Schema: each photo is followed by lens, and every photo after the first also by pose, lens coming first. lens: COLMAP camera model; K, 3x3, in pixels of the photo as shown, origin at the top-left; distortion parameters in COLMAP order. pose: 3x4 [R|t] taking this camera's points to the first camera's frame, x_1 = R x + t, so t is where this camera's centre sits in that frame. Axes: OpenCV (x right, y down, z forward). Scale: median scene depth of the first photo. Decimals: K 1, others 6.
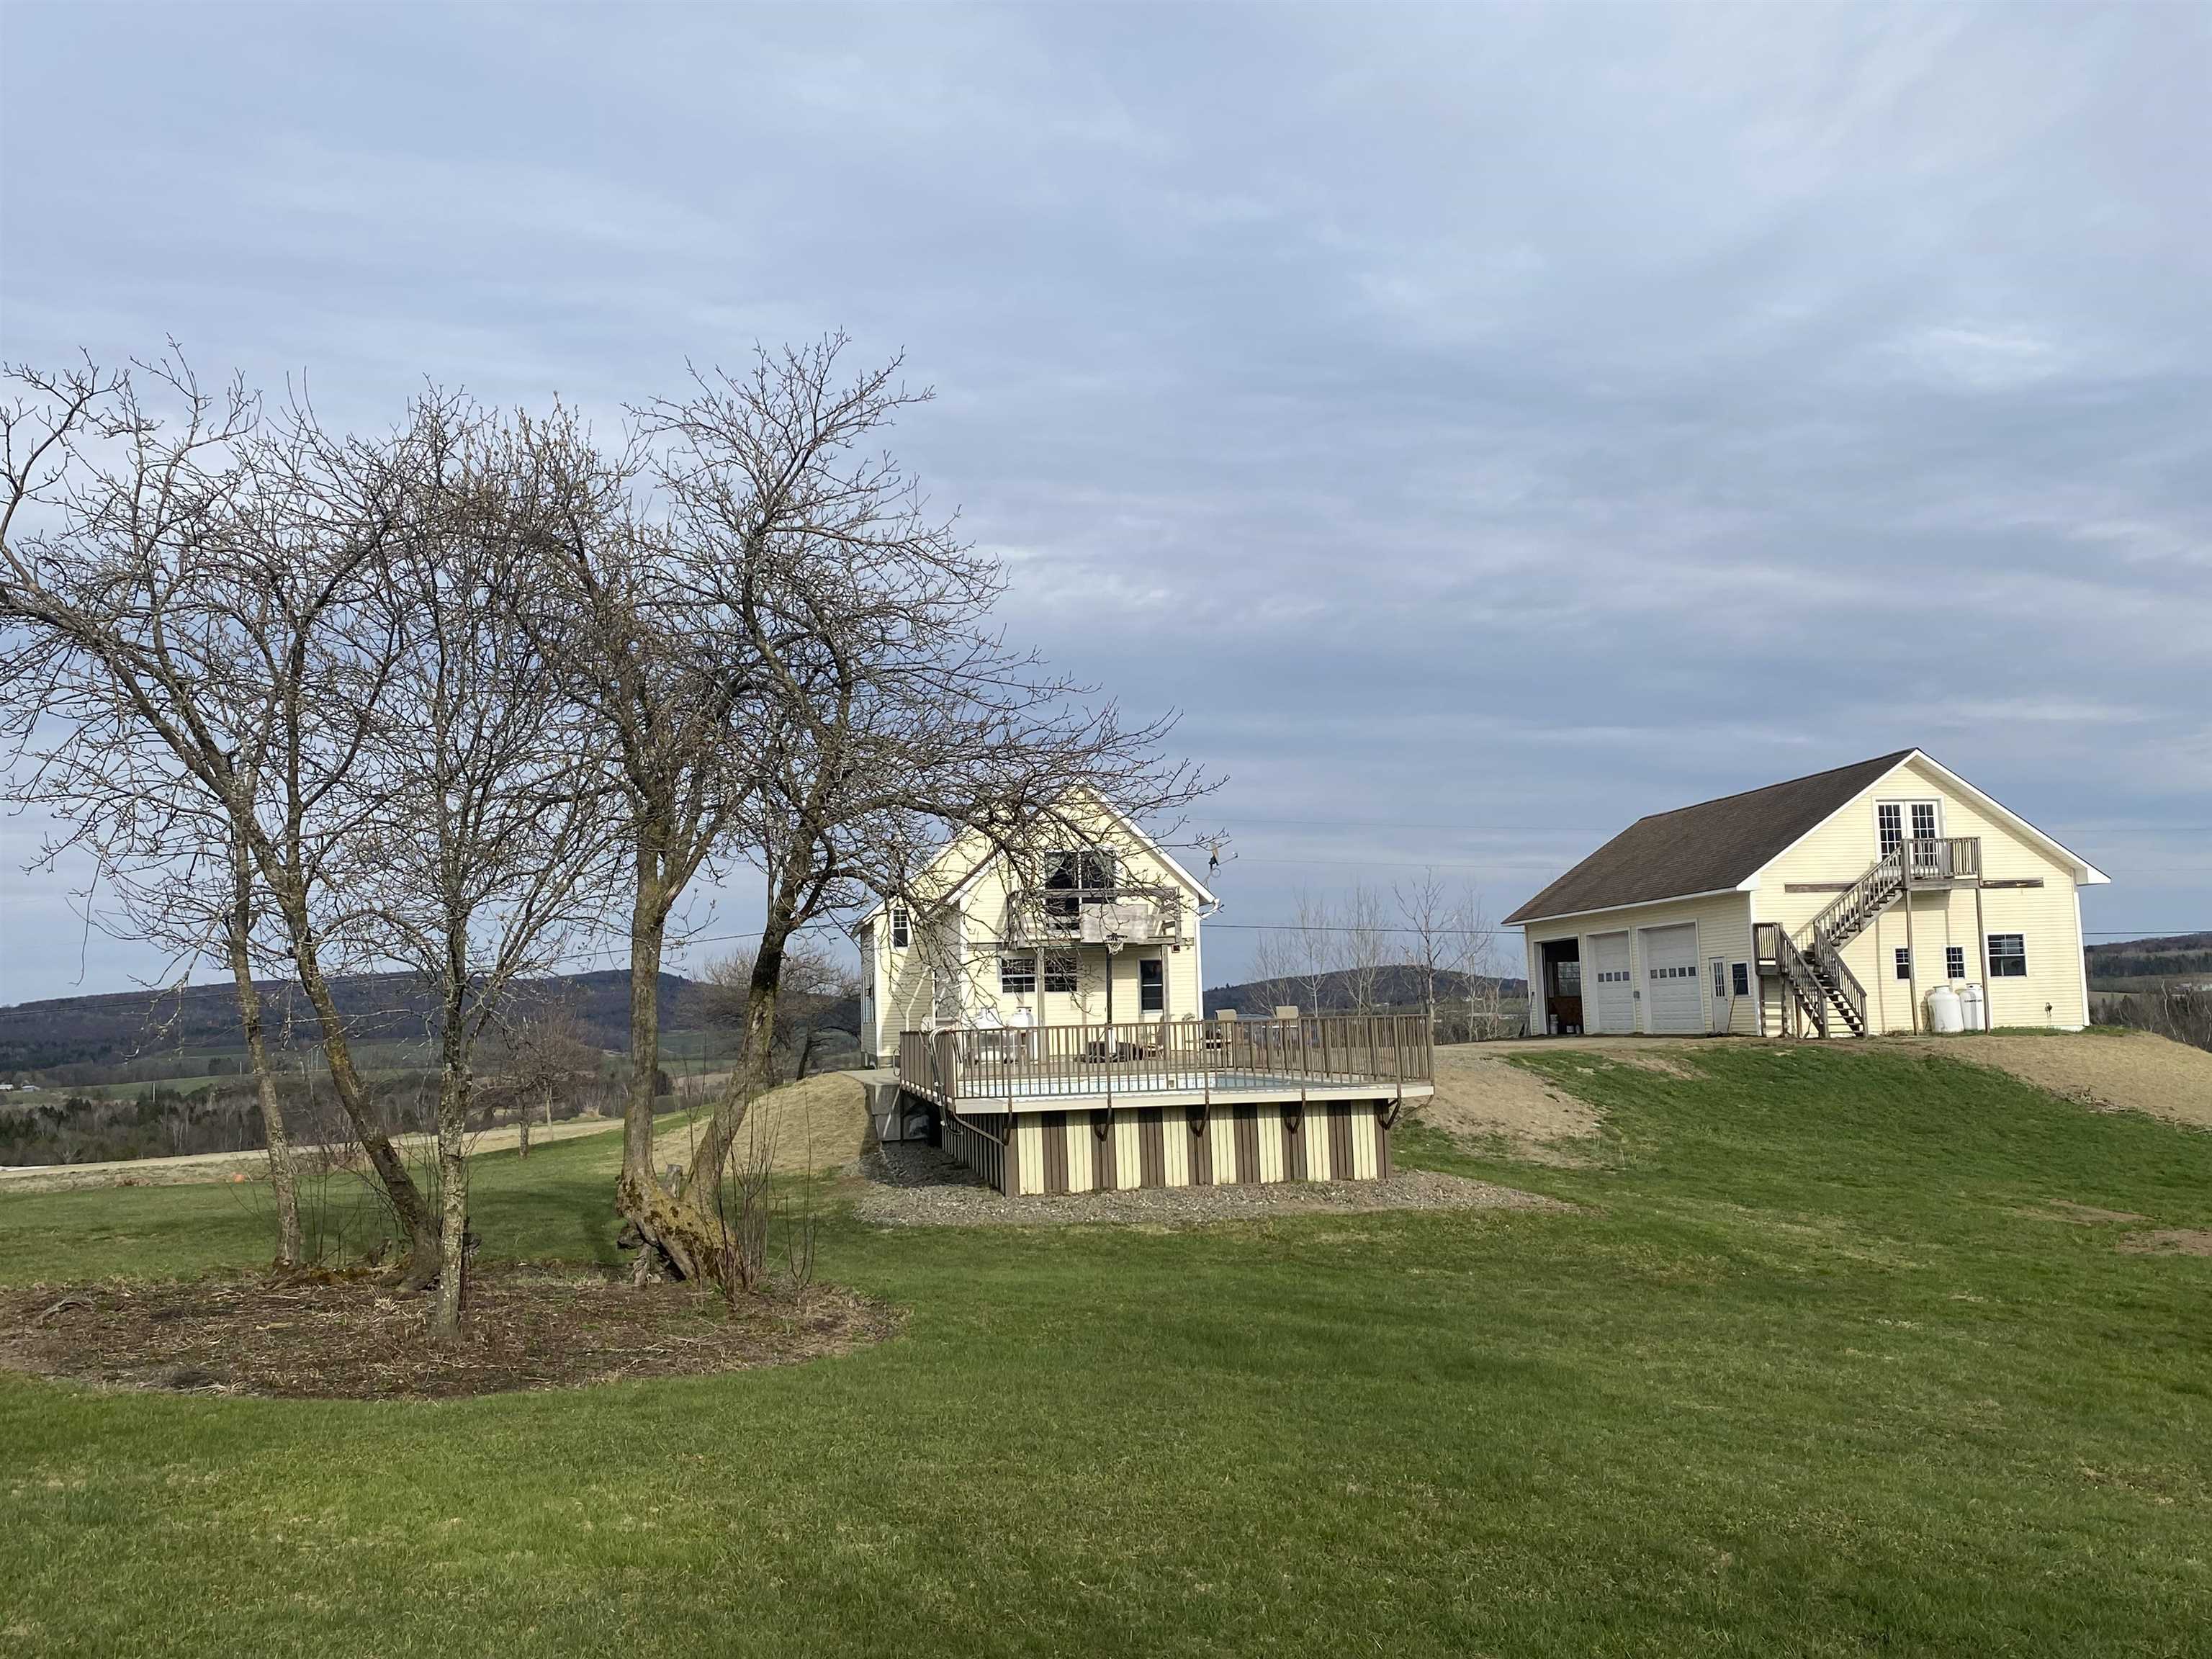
lens RADIAL K [[1928.6, 0, 1103.5], [0, 1928.6, 833.0], [0, 0, 1]] dist [0.068045, -0.409882]
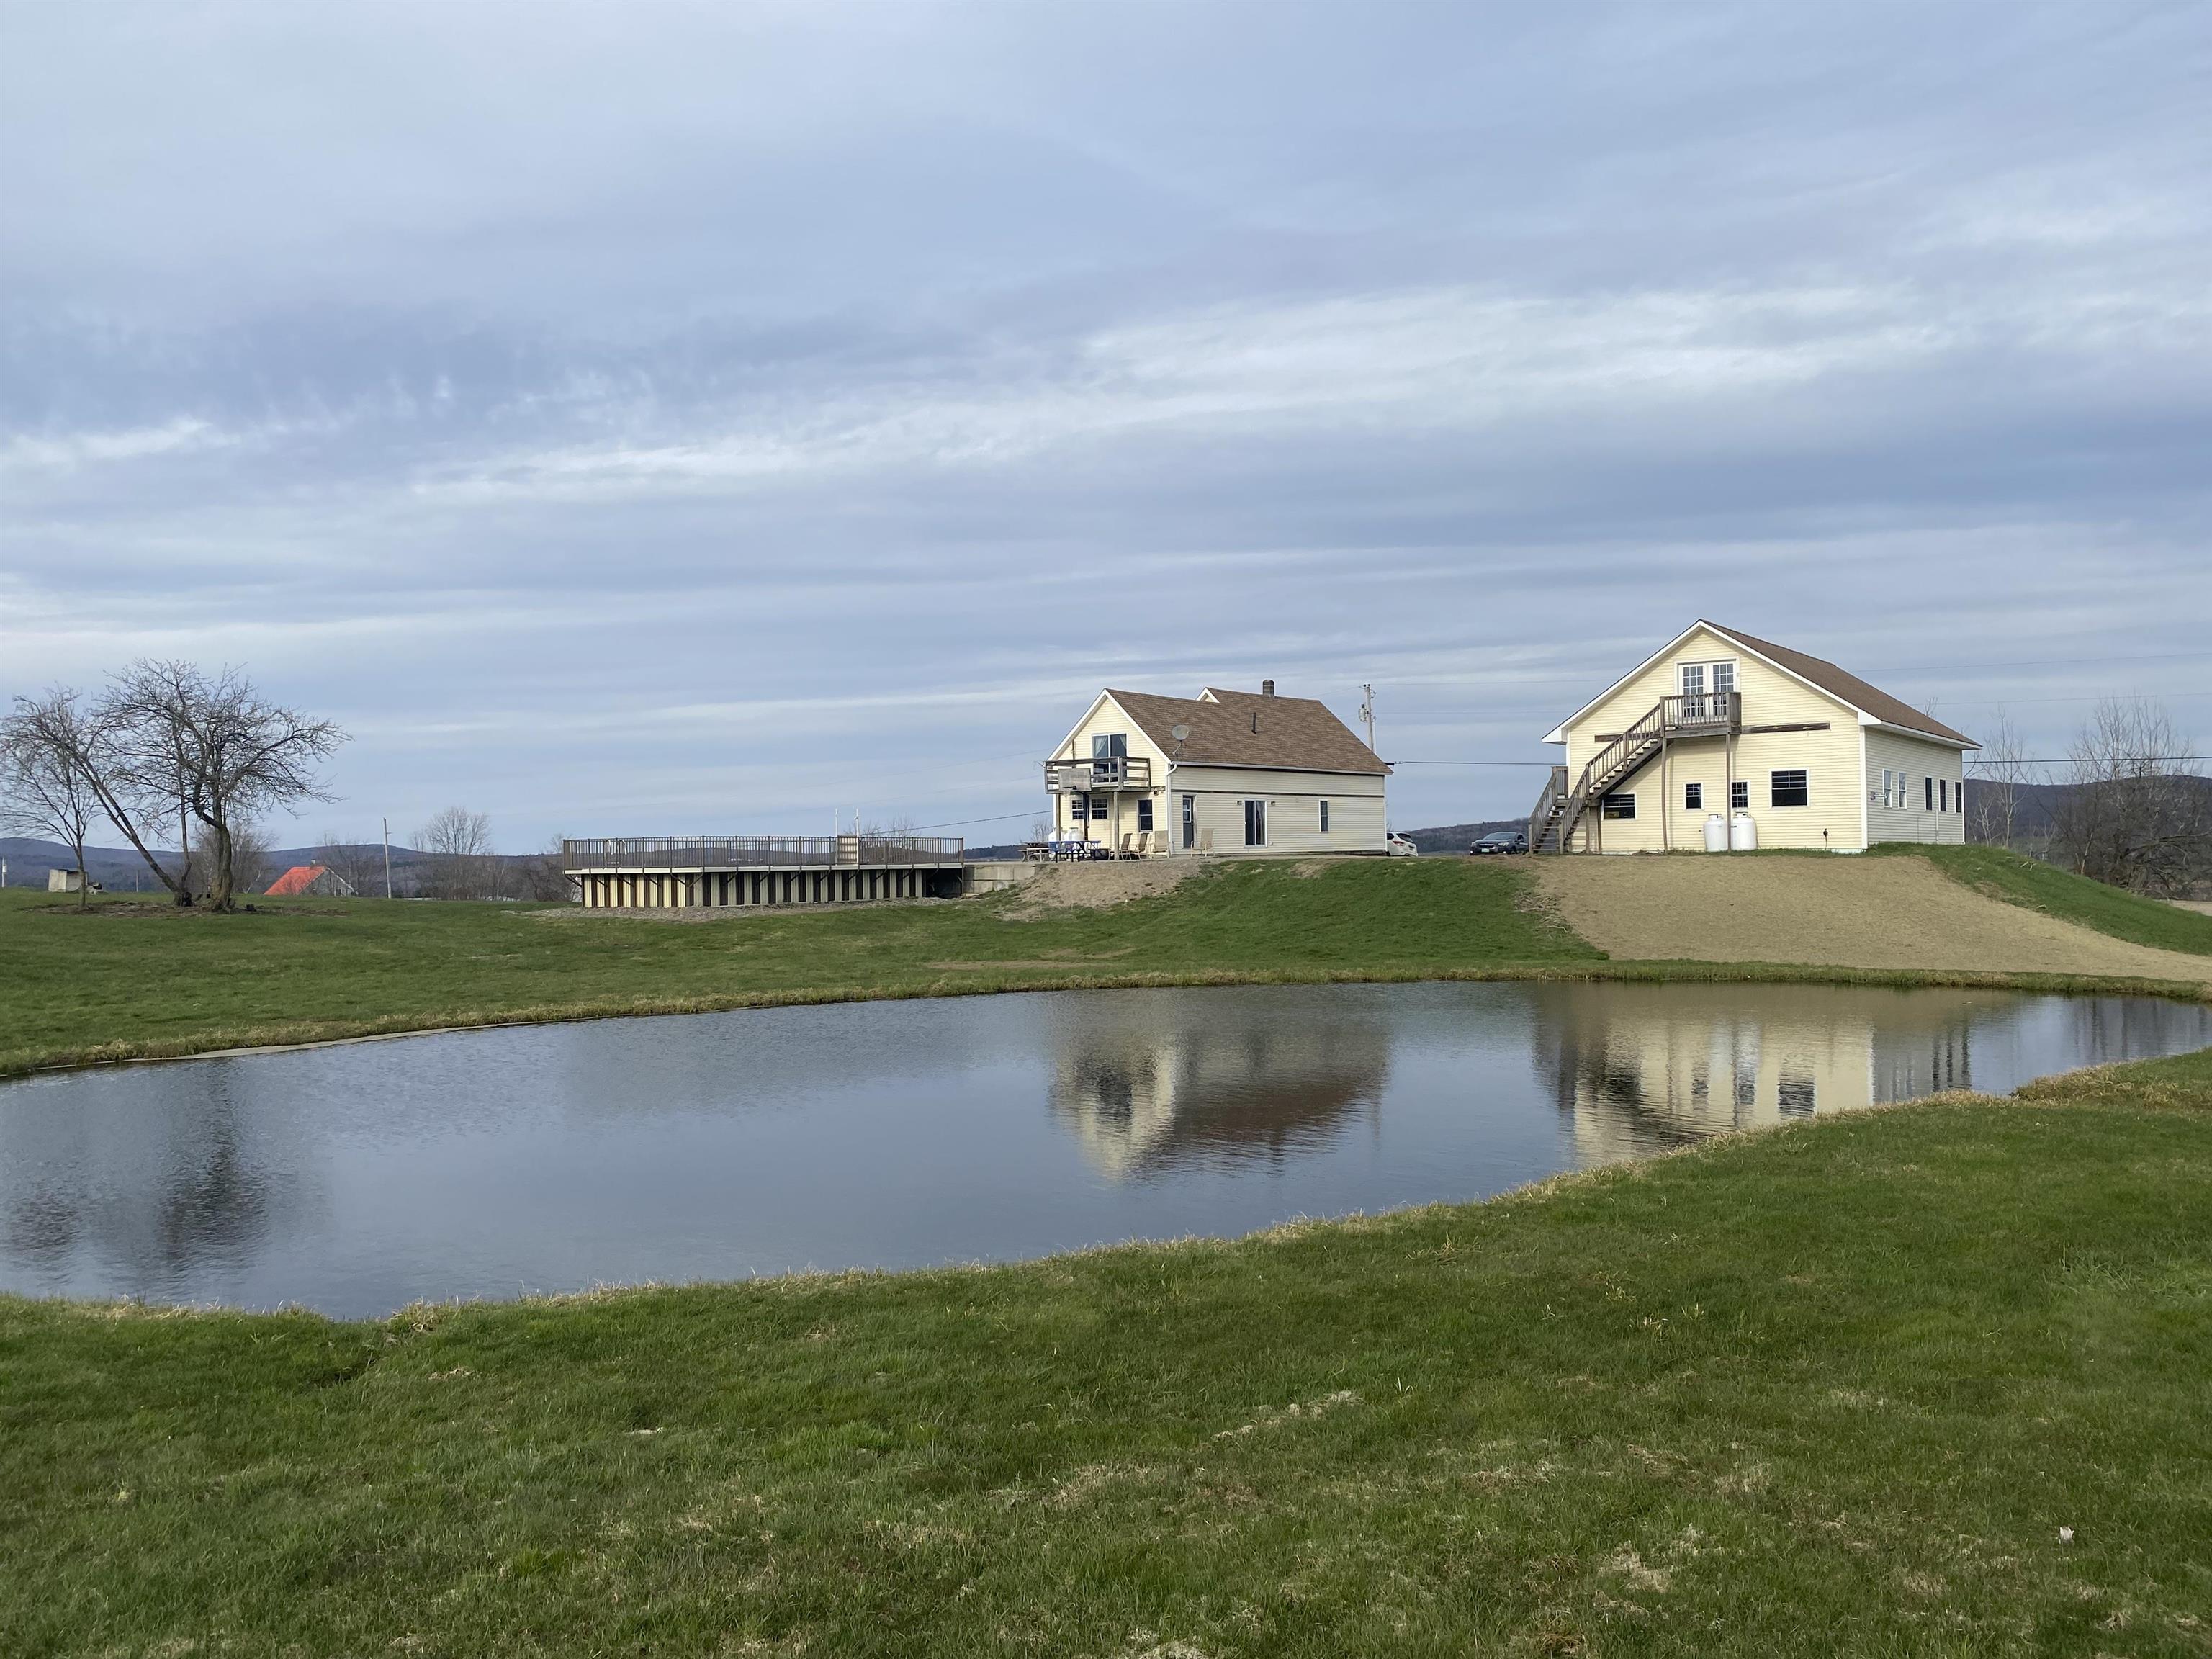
lens RADIAL K [[1754.8, 0, 1106.0], [0, 1754.8, 829.5], [0, 0, 1]] dist [0.207421, -0.000133]
pose [[0.715003, 0.006540, -0.699091, 0.950452], [0.064896, 0.995018, 0.075682, -0.022281], [0.696103, -0.099481, 0.711016, -0.081144]]
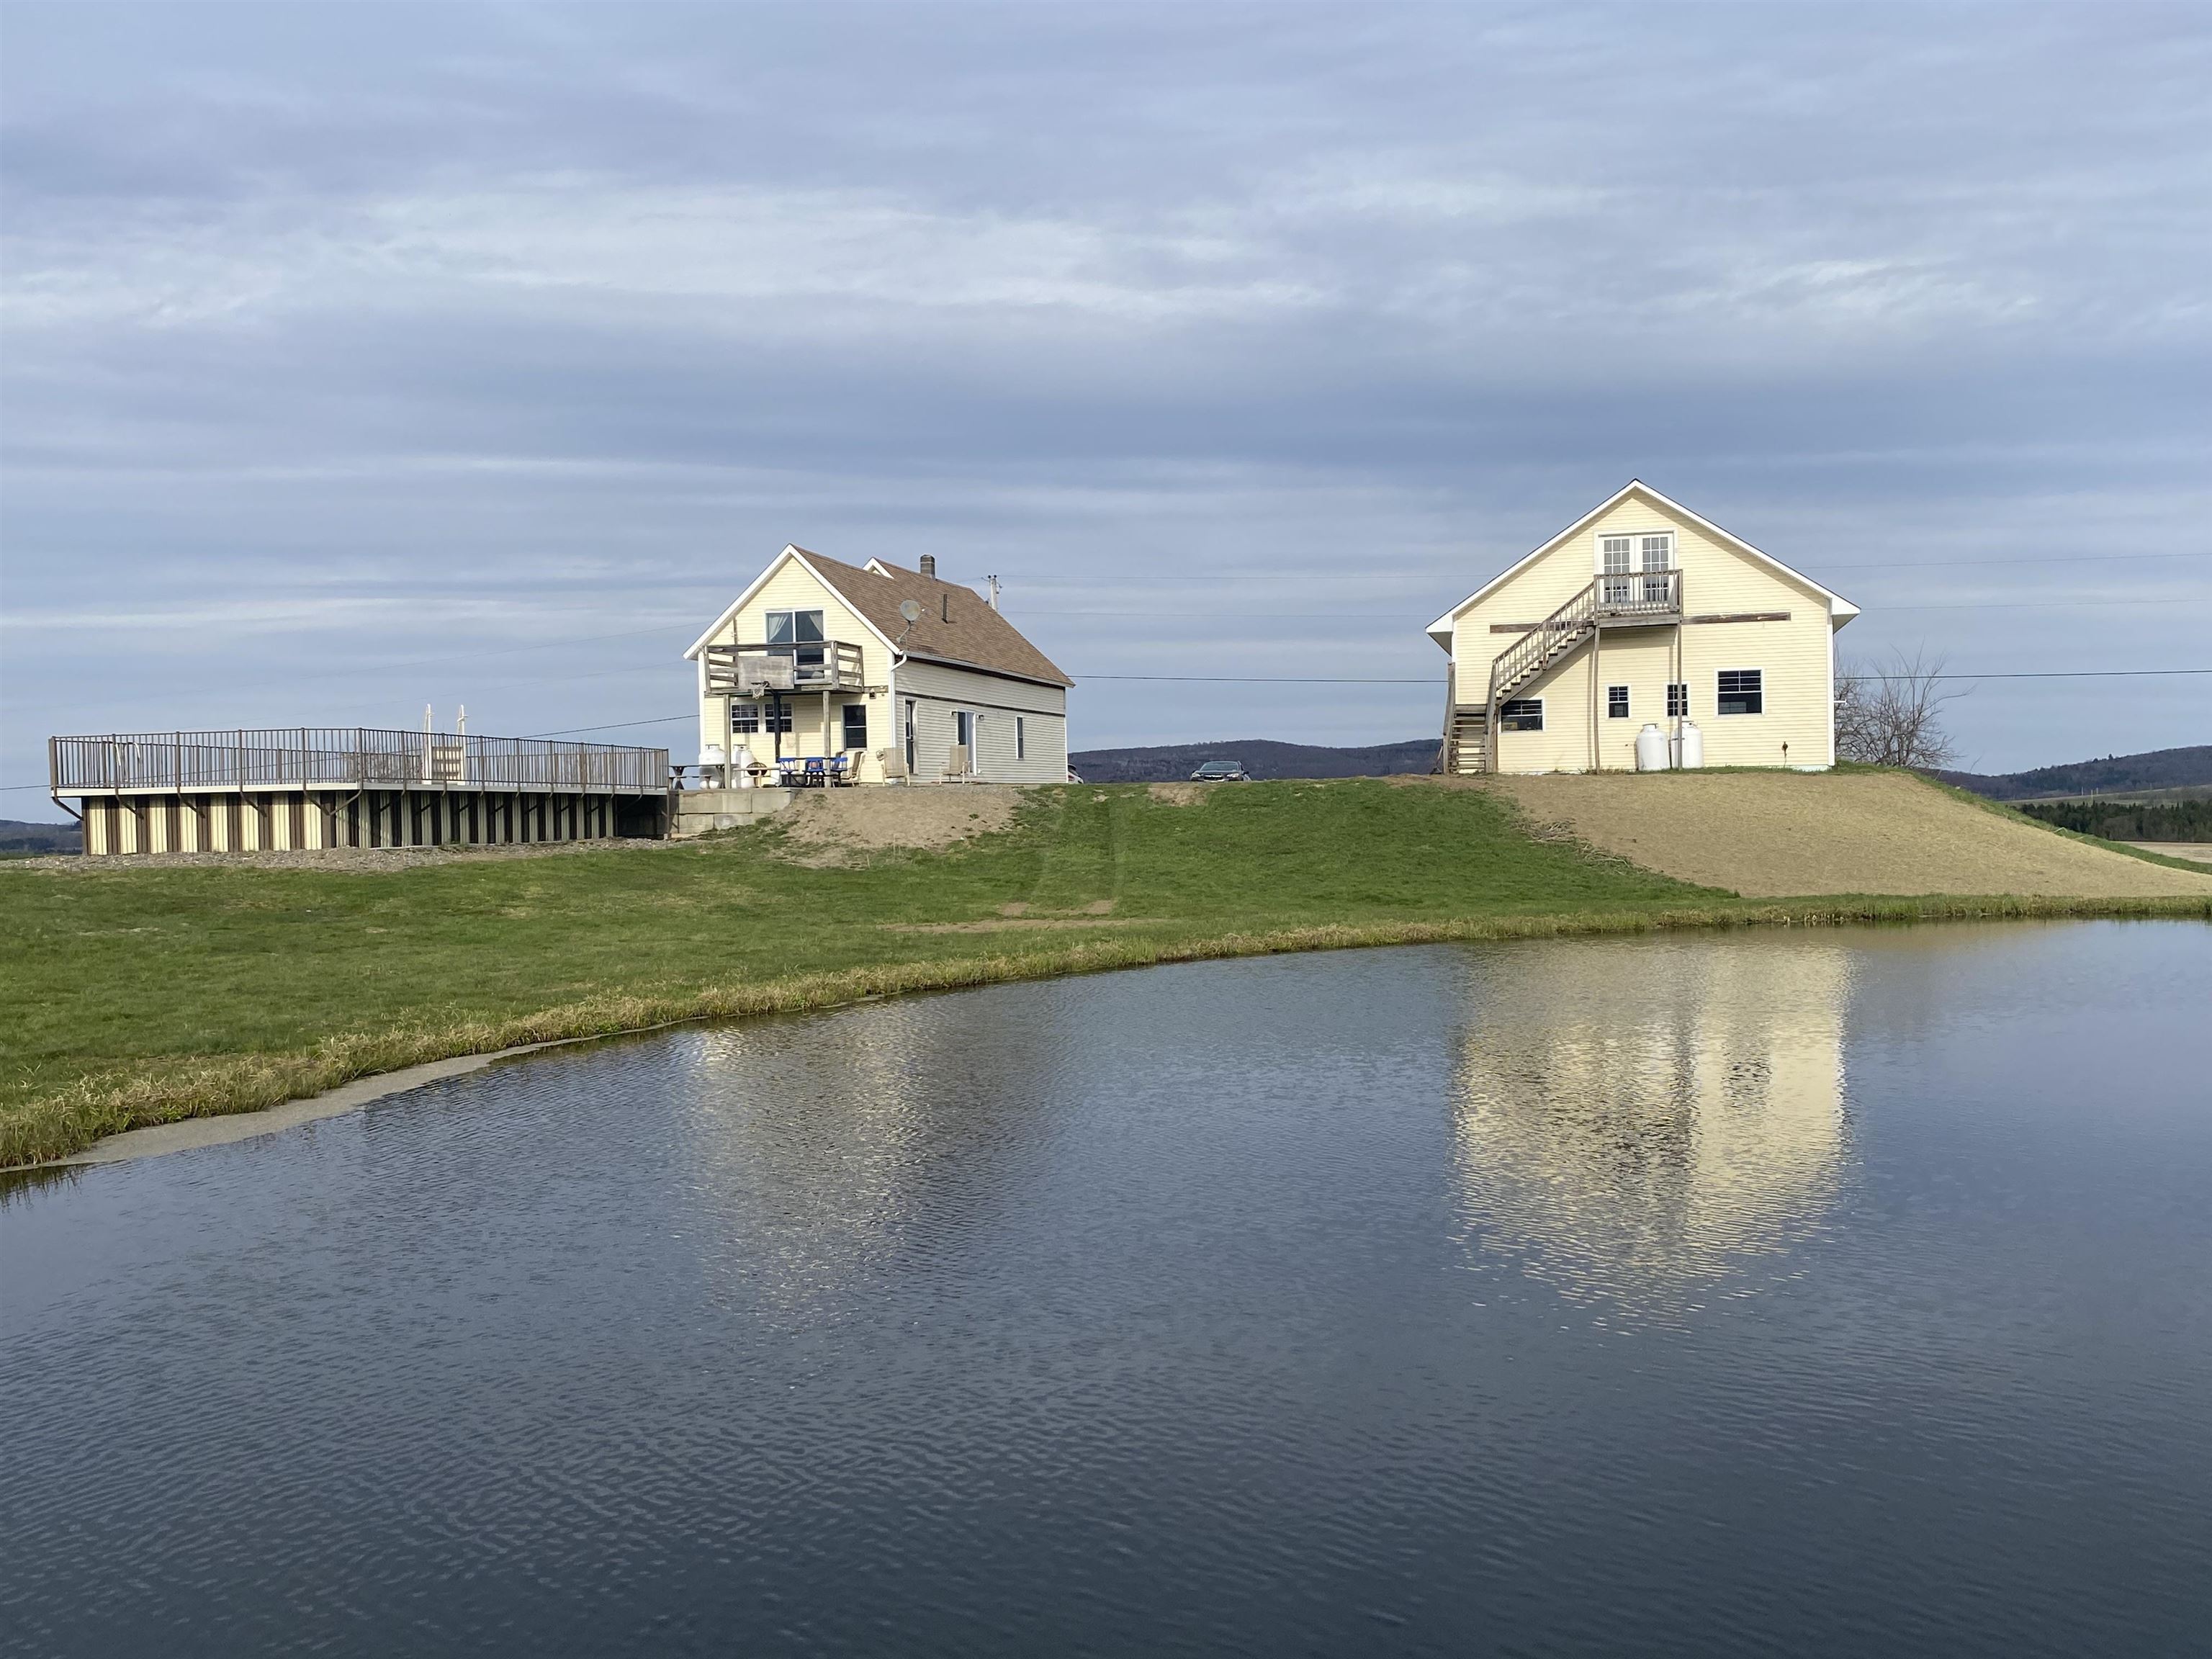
lens RADIAL K [[1928.6, 0, 1103.5], [0, 1928.6, 833.0], [0, 0, 1]] dist [0.068045, -0.409882]
pose [[0.926560, 0.013122, -0.375919, 0.543077], [0.031441, 0.993192, 0.112163, 0.015356], [0.374832, -0.115745, 0.919839, -0.013973]]
